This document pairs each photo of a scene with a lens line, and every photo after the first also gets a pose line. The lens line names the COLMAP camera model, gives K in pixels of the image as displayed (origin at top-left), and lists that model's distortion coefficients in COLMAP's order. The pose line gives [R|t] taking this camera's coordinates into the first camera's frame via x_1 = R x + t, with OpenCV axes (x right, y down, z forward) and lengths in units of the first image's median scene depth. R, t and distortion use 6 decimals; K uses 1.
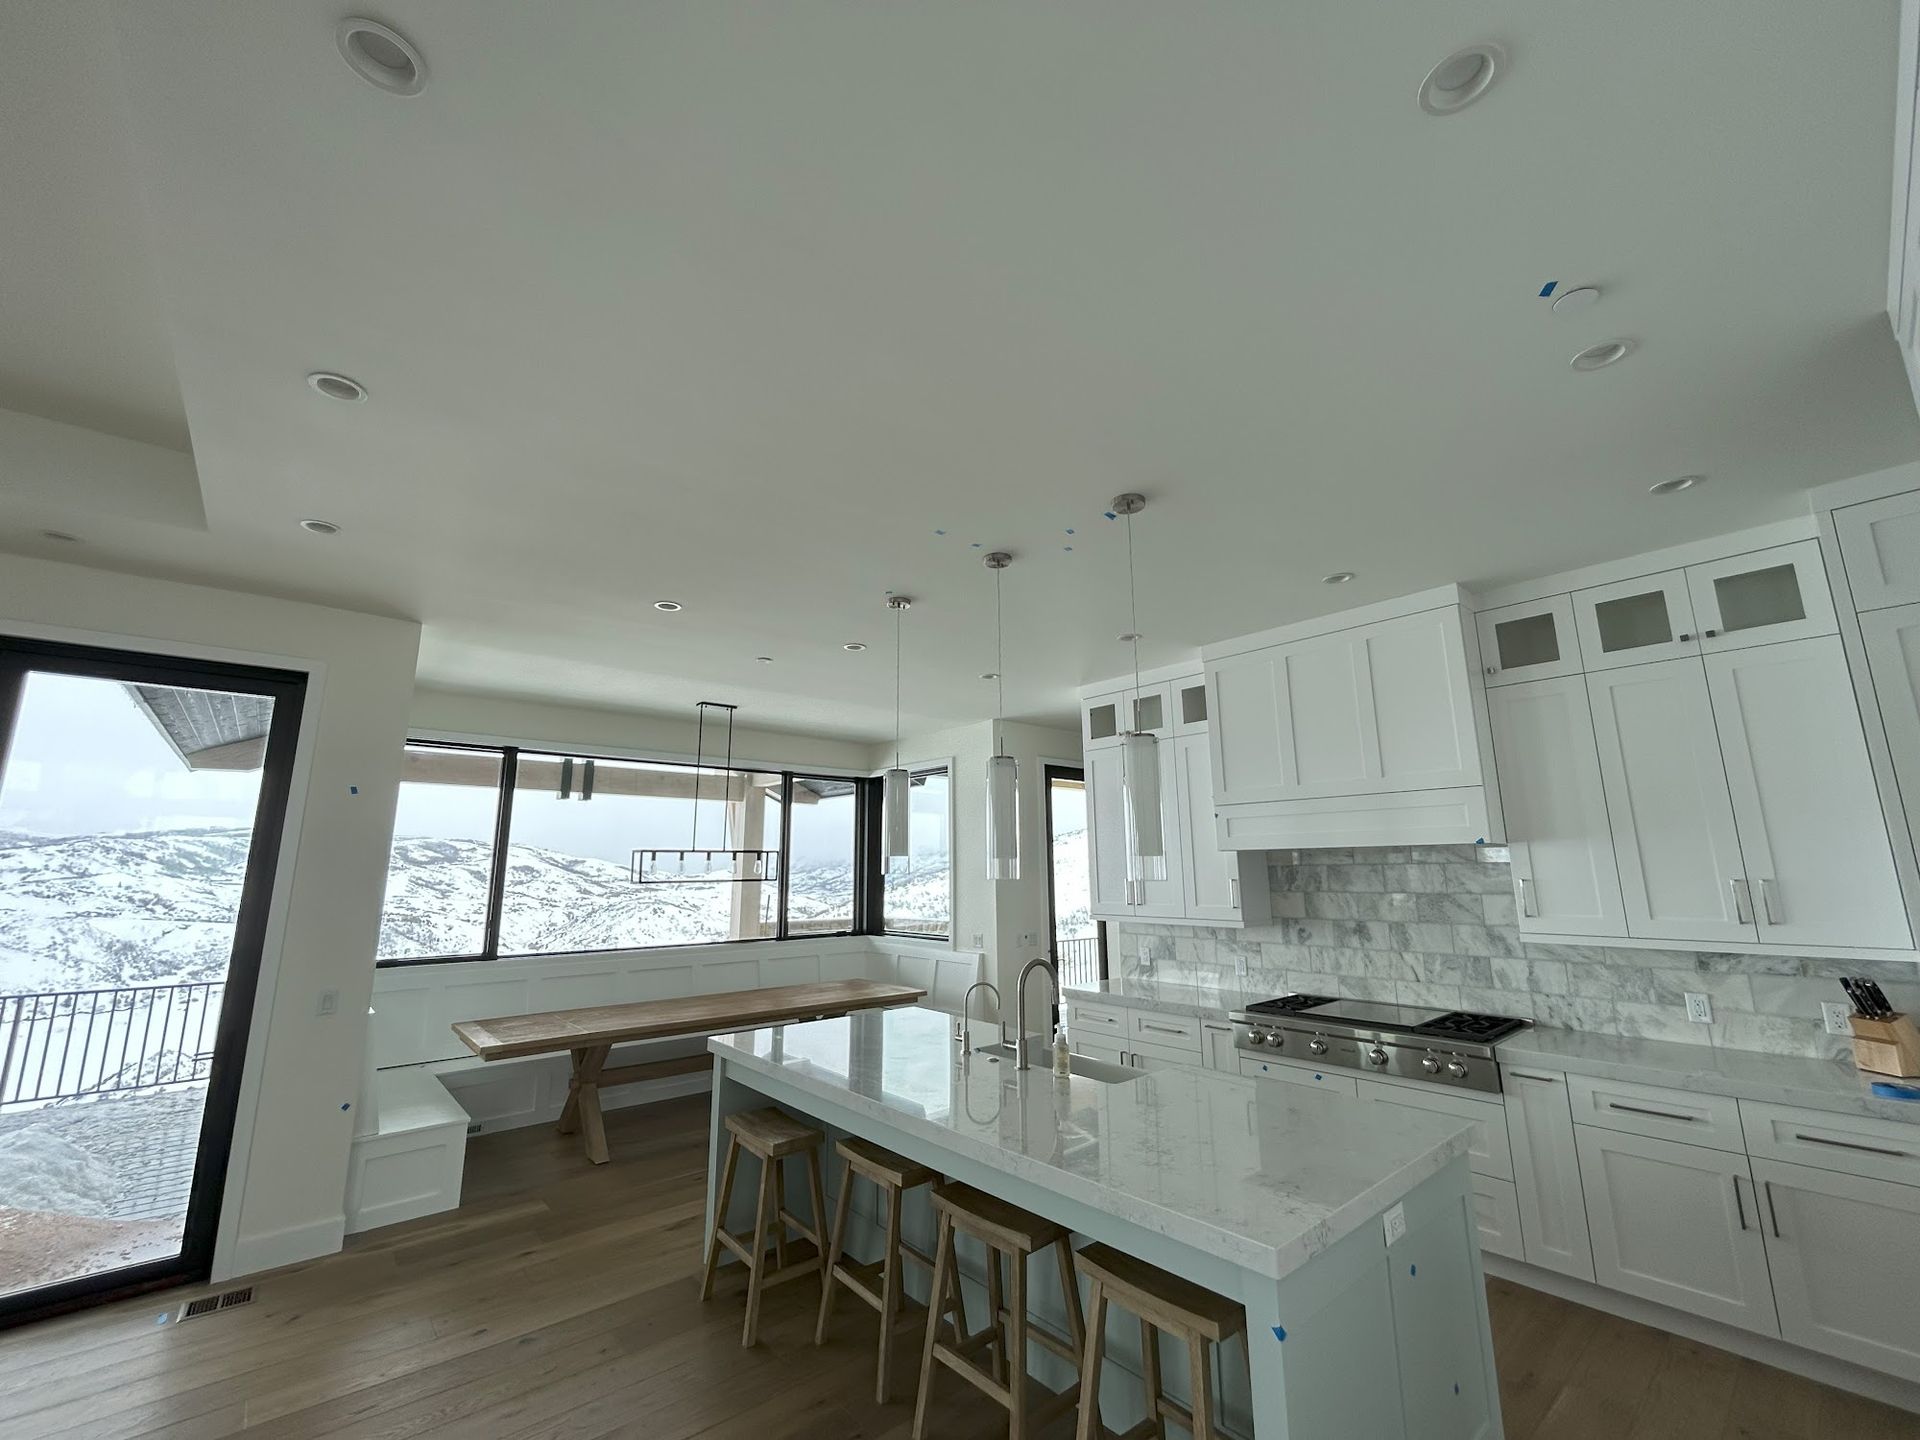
lens RADIAL K [[780.3, 0, 959.8], [0, 780.3, 722.4], [0, 0, 1]] dist [0.002854, -0.000386]
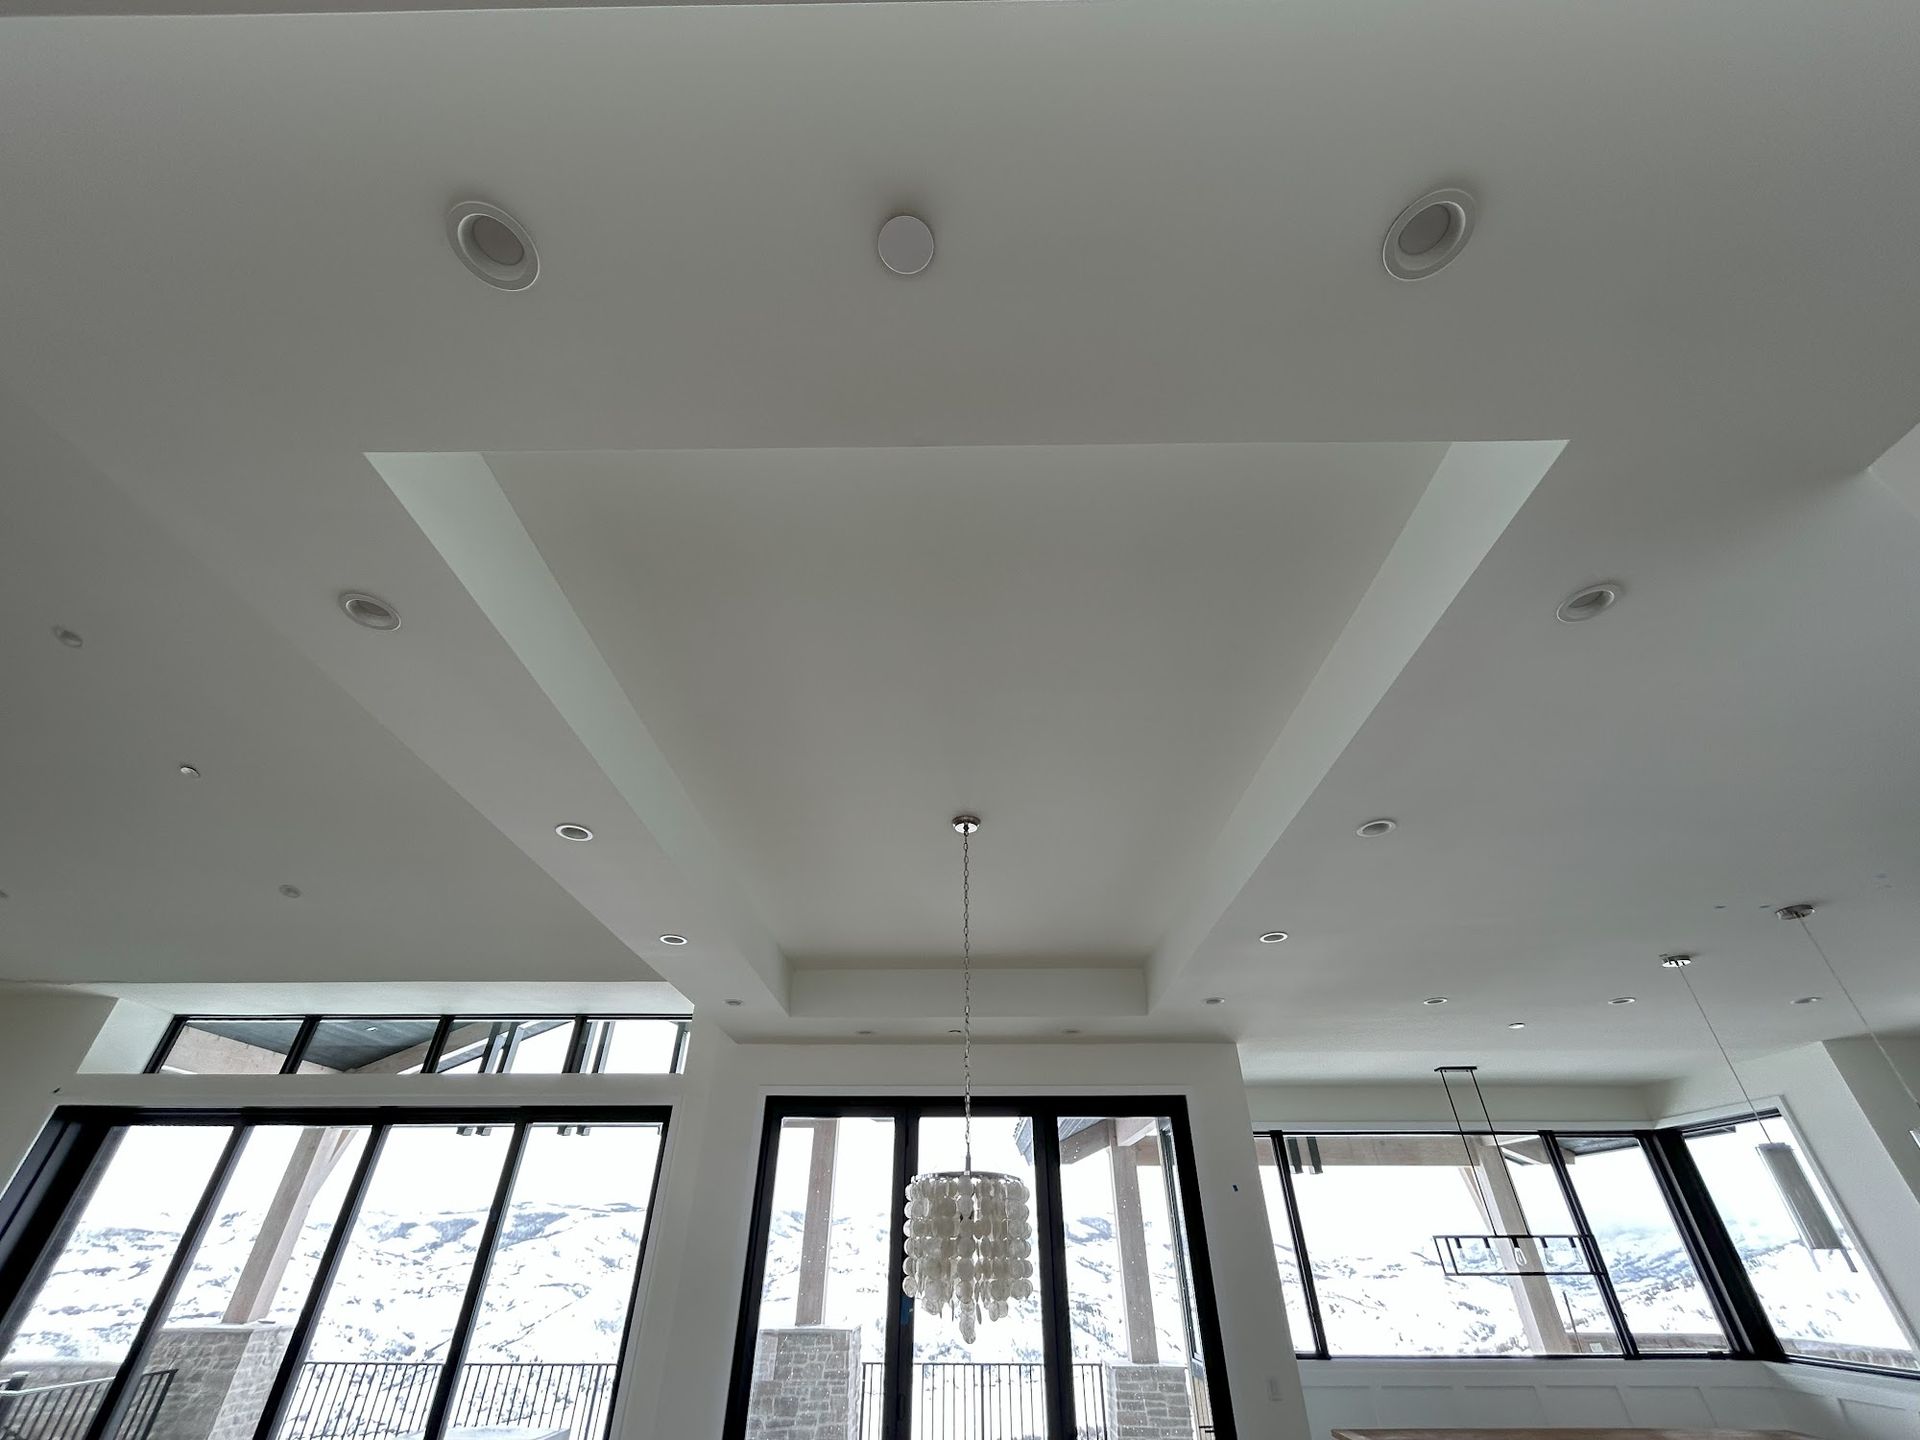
lens RADIAL K [[780.3, 0, 957.4], [0, 780.3, 717.8], [0, 0, 1]] dist [0.002854, -0.000386]
pose [[0.746089, -0.374140, -0.550791, -0.048800], [0.123806, 0.890730, -0.437348, -0.052506], [0.654235, 0.258109, 0.710884, -0.231537]]
